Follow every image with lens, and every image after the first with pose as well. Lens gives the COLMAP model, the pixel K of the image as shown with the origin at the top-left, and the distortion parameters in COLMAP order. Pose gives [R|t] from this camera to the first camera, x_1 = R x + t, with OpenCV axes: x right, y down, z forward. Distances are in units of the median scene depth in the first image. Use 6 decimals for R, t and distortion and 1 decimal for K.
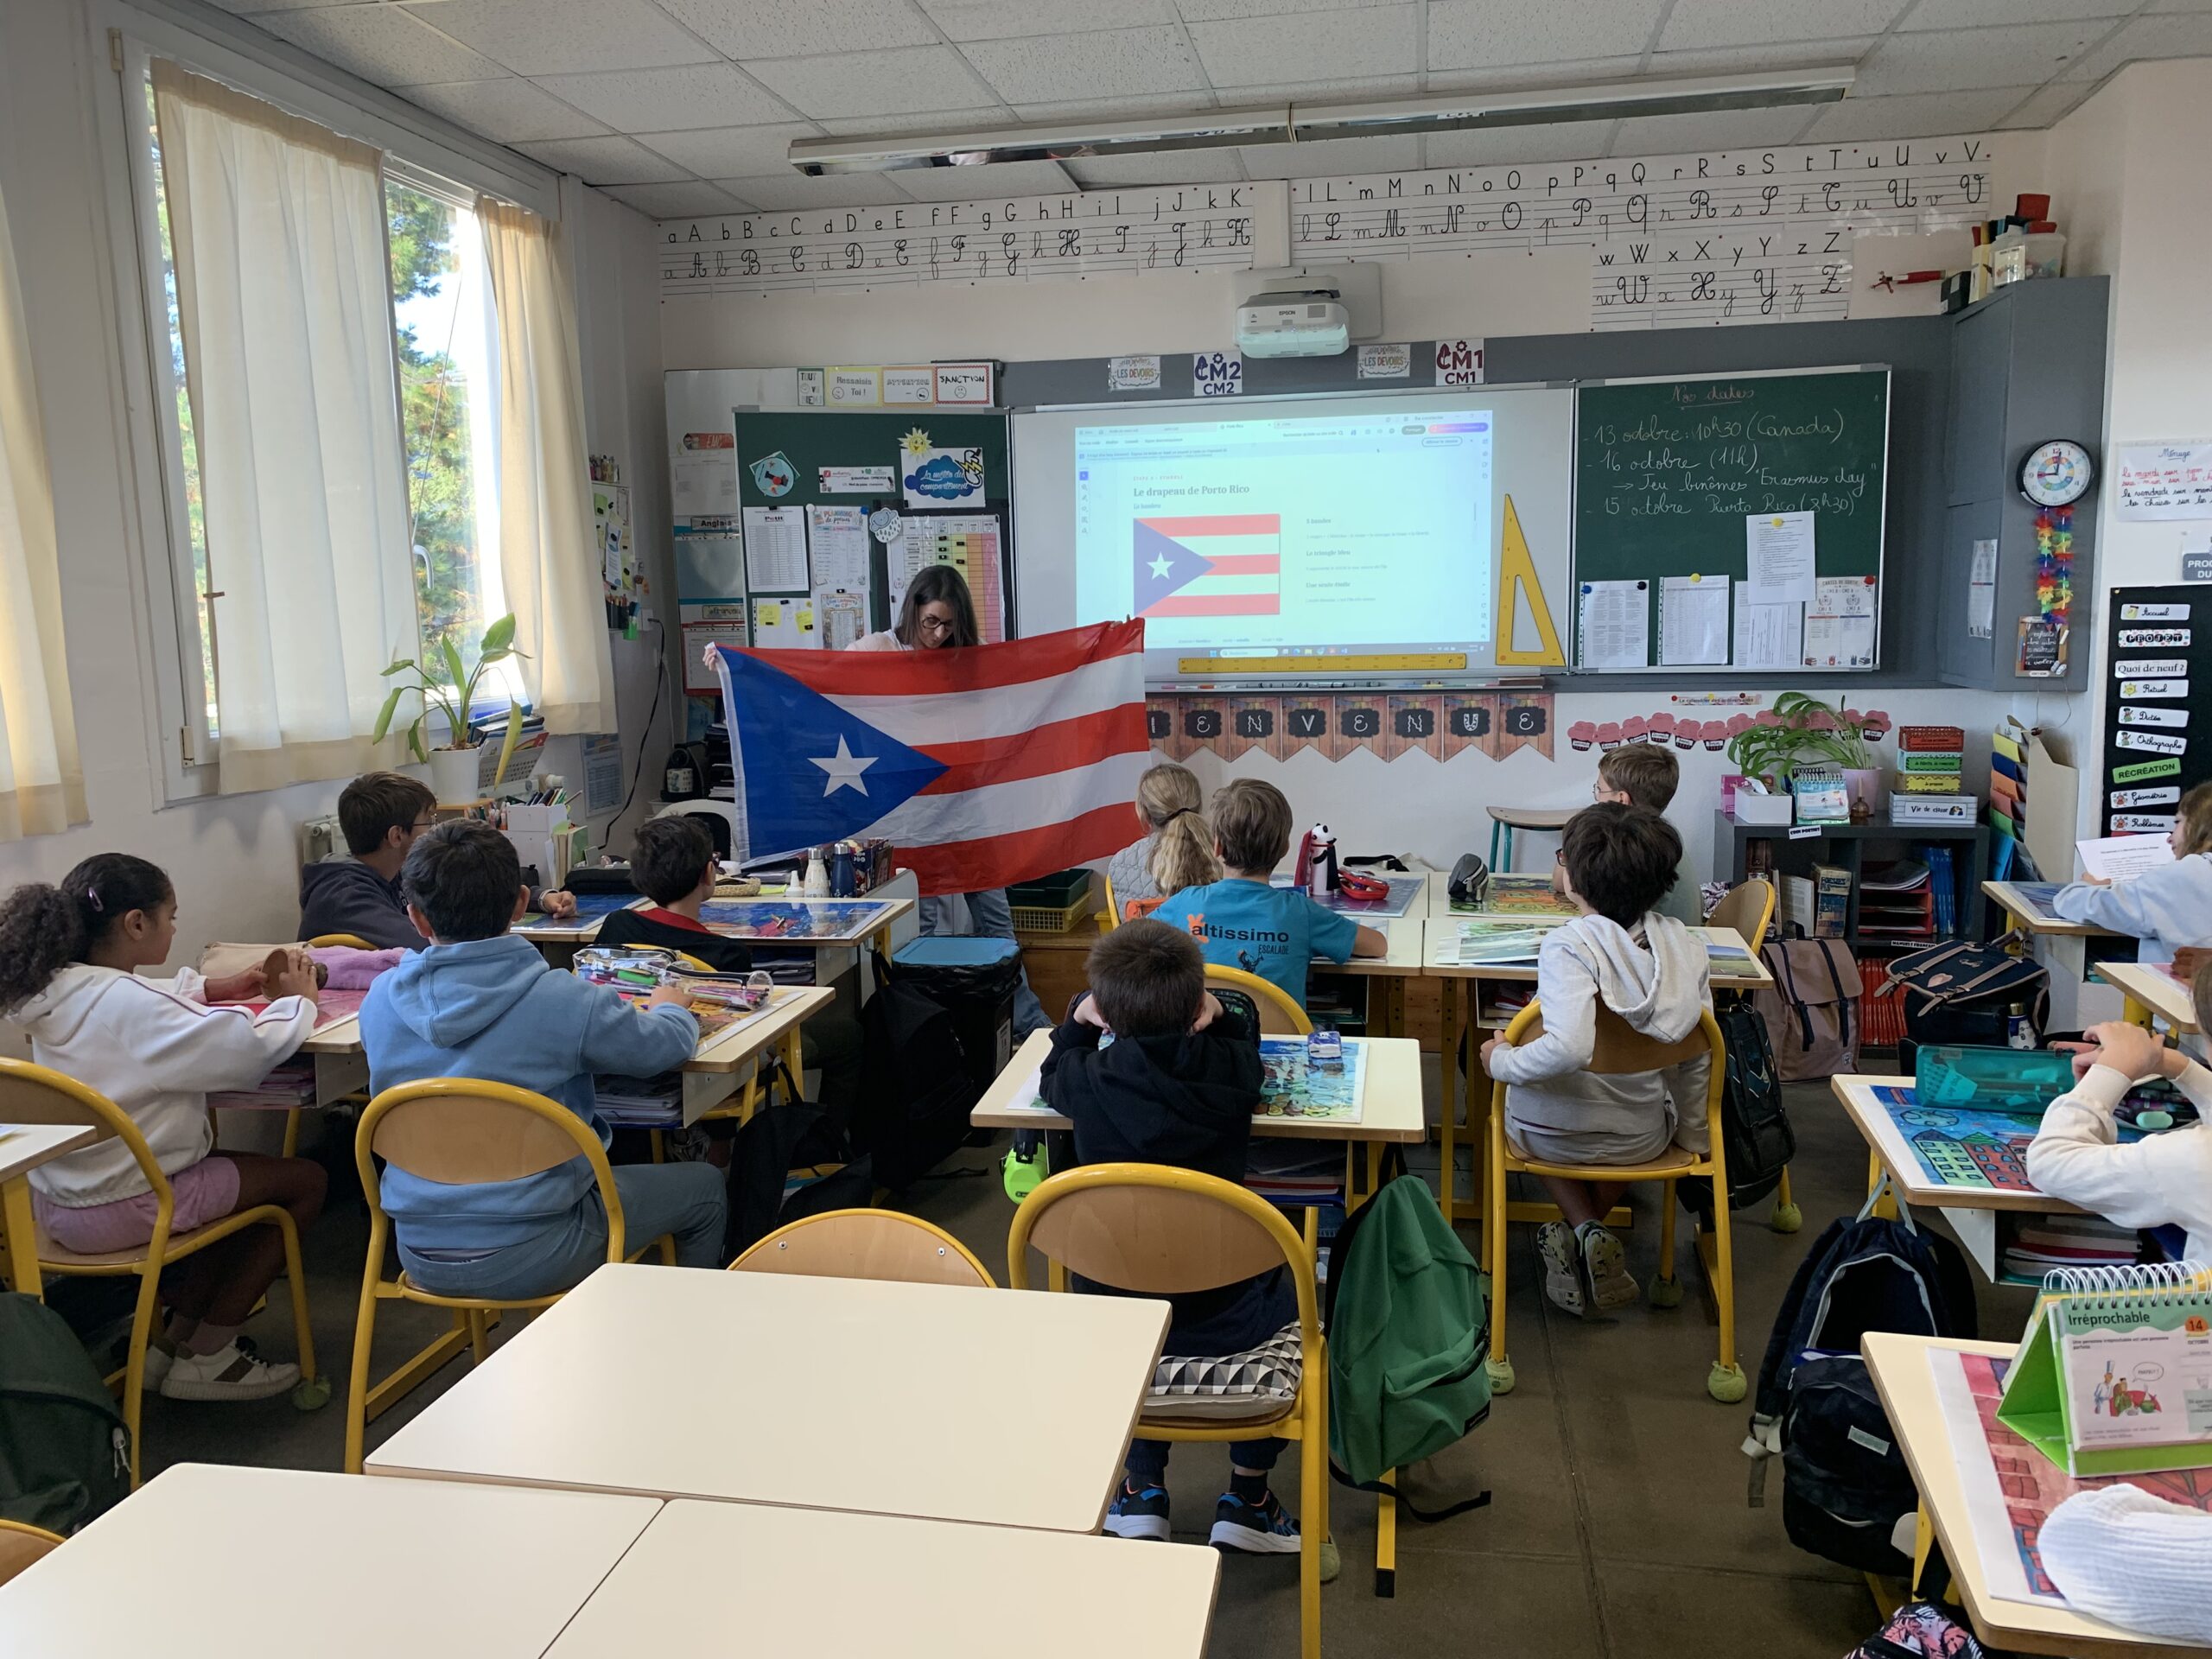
lens RADIAL K [[1709.6, 0, 1090.1], [0, 1709.6, 866.3], [0, 0, 1]] dist [0.052848, -0.021776]
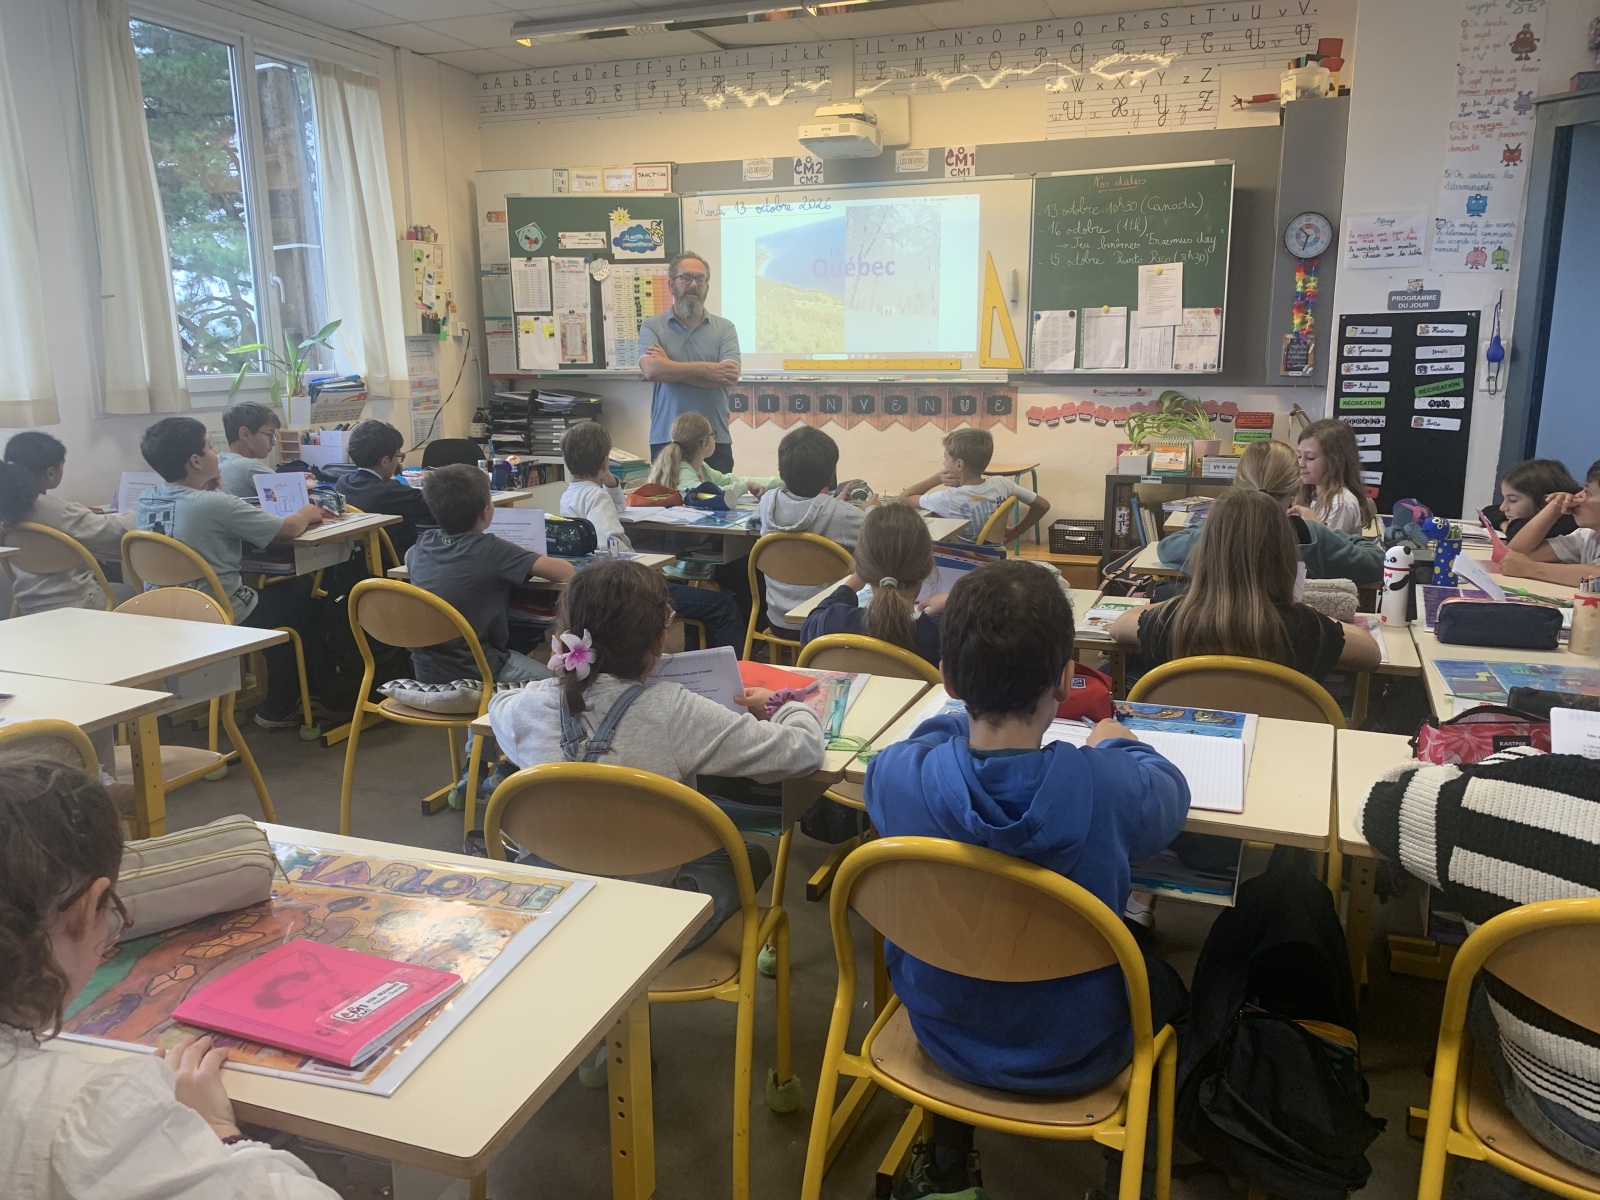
lens RADIAL K [[1236.6, 0, 791.4], [0, 1236.6, 597.1], [0, 0, 1]] dist [0.052848, -0.021776]
pose [[0.982747, 0.052741, -0.177274, 0.281902], [-0.044751, 0.997807, 0.048773, 0.038439], [0.179457, -0.039998, 0.982952, -0.104164]]
